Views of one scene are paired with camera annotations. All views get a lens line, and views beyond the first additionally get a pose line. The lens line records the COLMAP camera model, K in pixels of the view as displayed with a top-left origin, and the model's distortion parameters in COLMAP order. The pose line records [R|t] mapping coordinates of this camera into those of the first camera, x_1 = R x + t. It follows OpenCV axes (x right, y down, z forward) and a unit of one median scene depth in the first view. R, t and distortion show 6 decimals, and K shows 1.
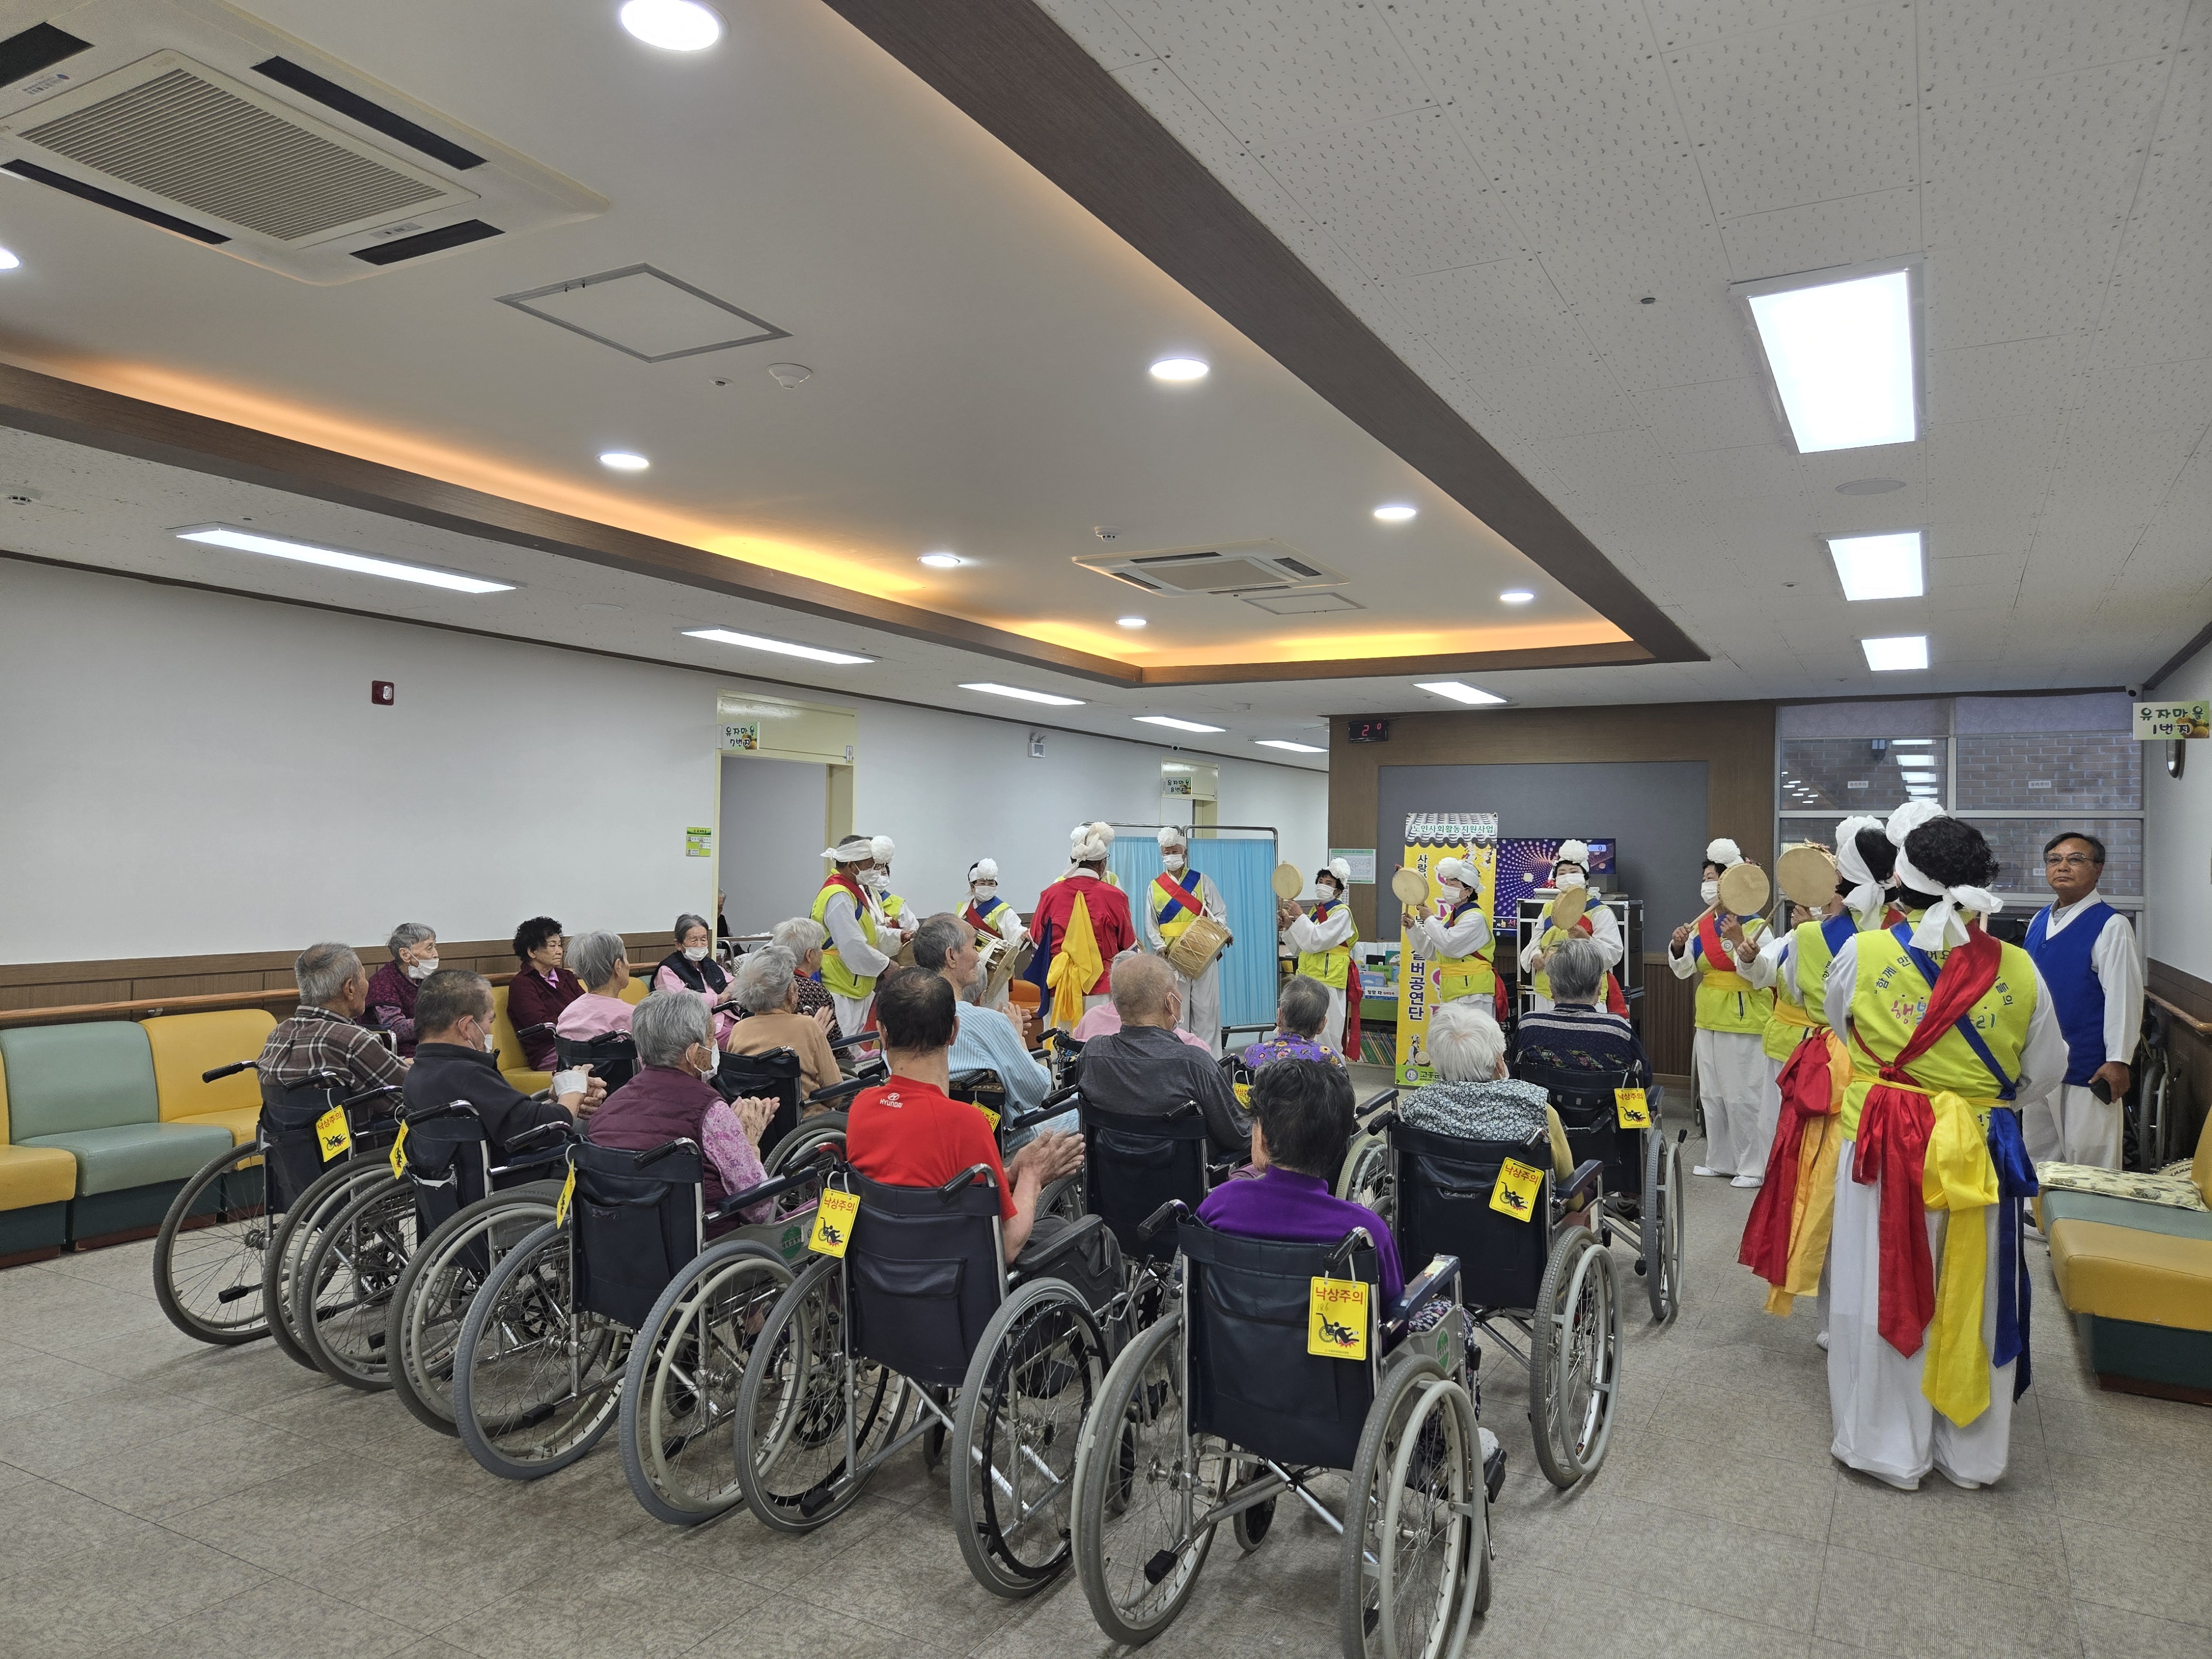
lens RADIAL K [[1478.5, 0, 1113.9], [0, 1478.5, 819.1], [0, 0, 1]] dist [0.052824, -0.031837]
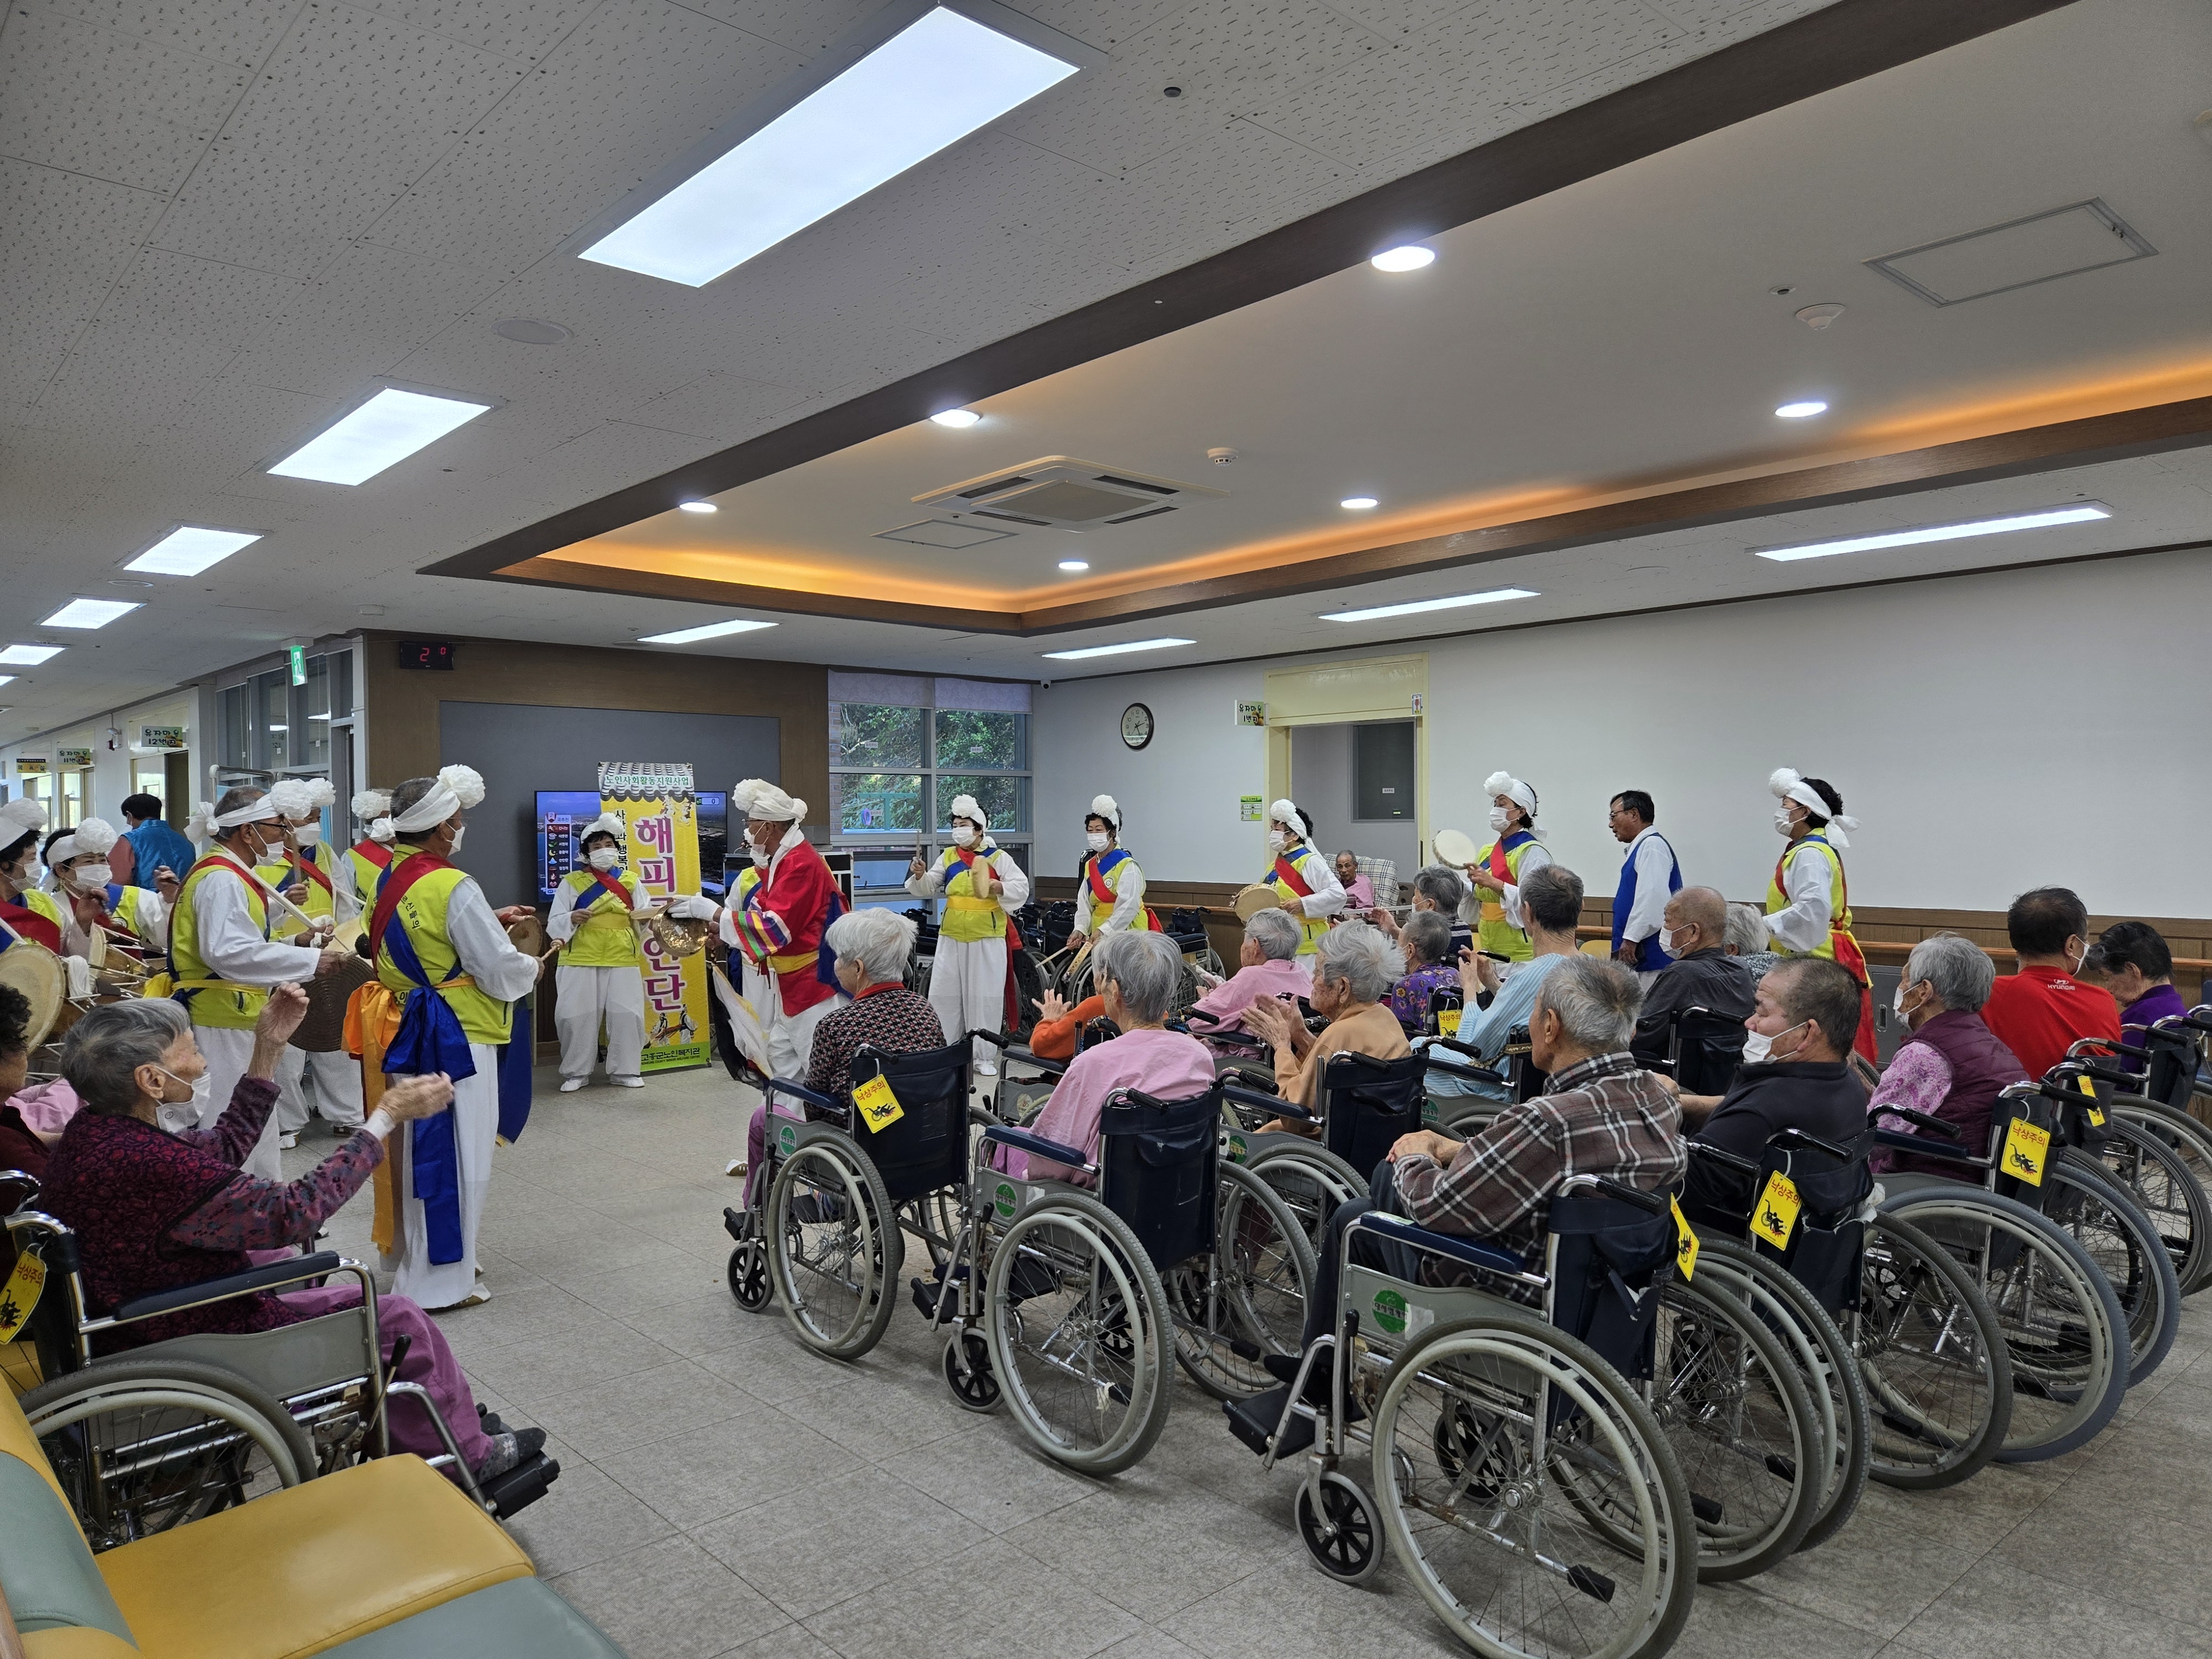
lens RADIAL K [[1466.8, 0, 1119.1], [0, 1466.8, 827.1], [0, 0, 1]] dist [0.055696, -0.034069]
pose [[0.310639, -0.021457, 0.950286, -0.825573], [-0.009854, 0.999619, 0.025792, 0.014035], [-0.950477, -0.017376, 0.310309, 0.706640]]
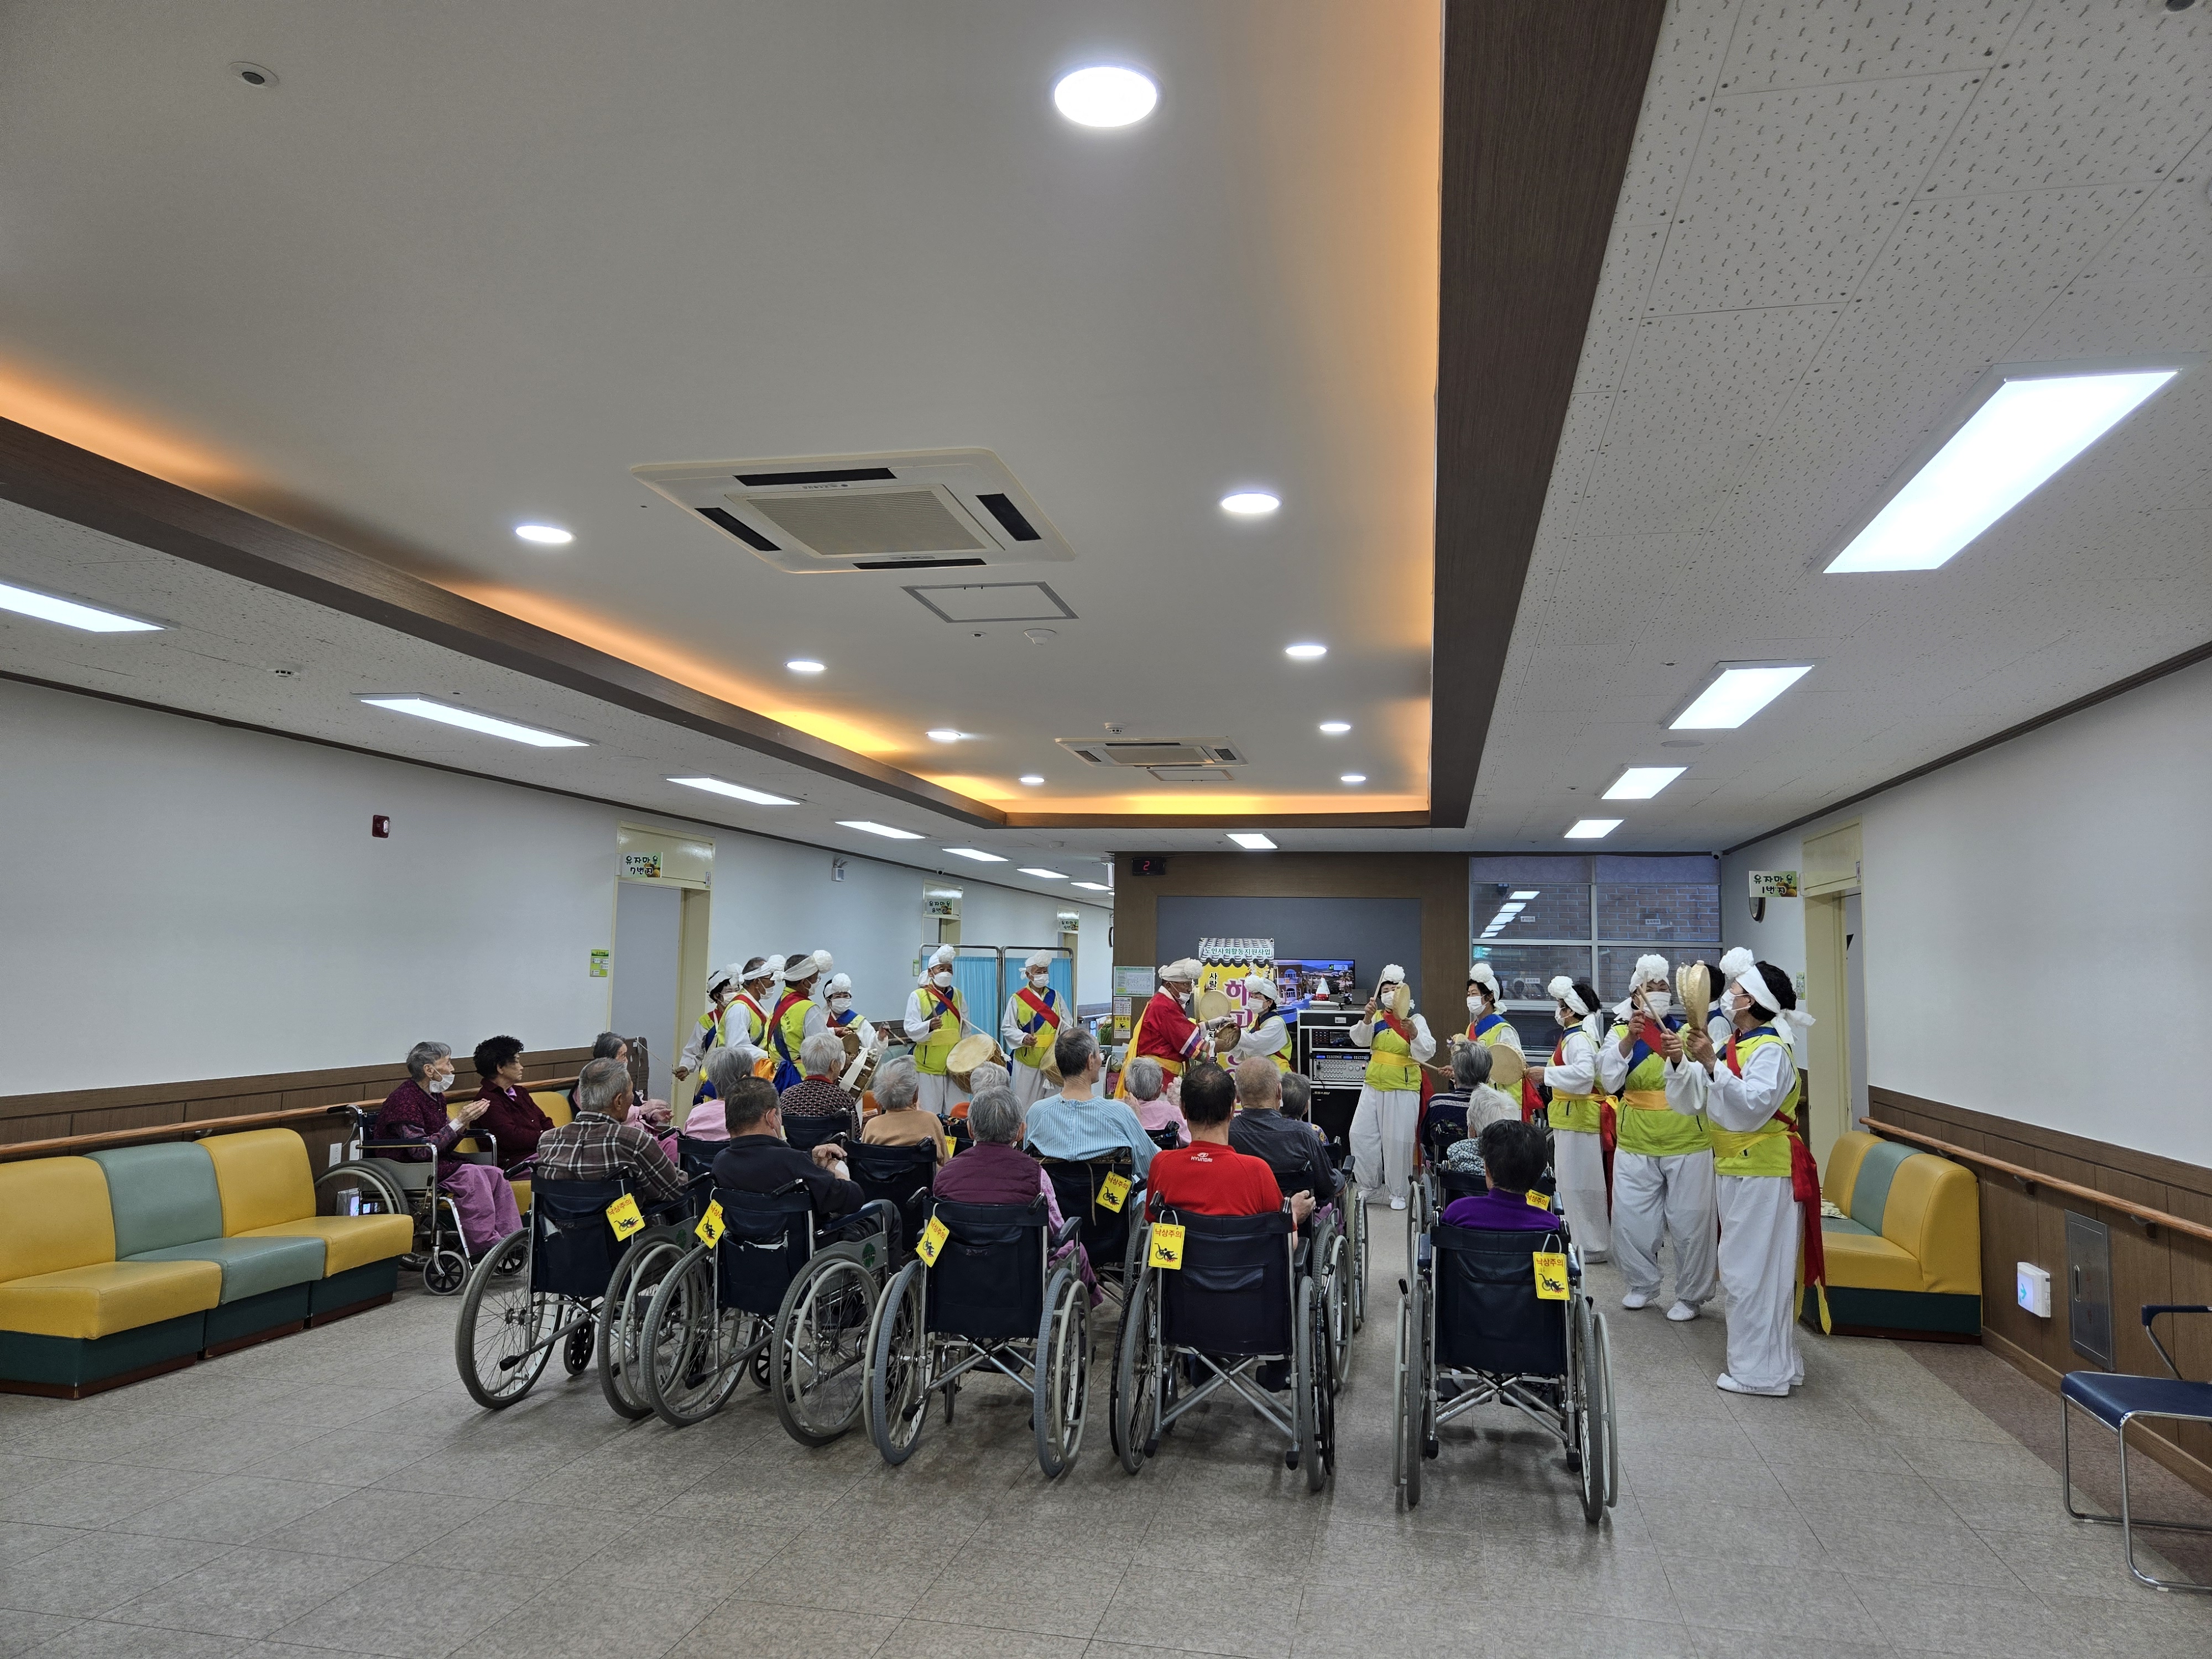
lens RADIAL K [[1466.8, 0, 1119.1], [0, 1466.8, 827.1], [0, 0, 1]] dist [0.055696, -0.034069]
pose [[0.955891, 0.028447, 0.292342, -0.339505], [-0.008684, 0.997601, -0.068681, -0.017943], [-0.293594, 0.063113, 0.953844, -0.191361]]
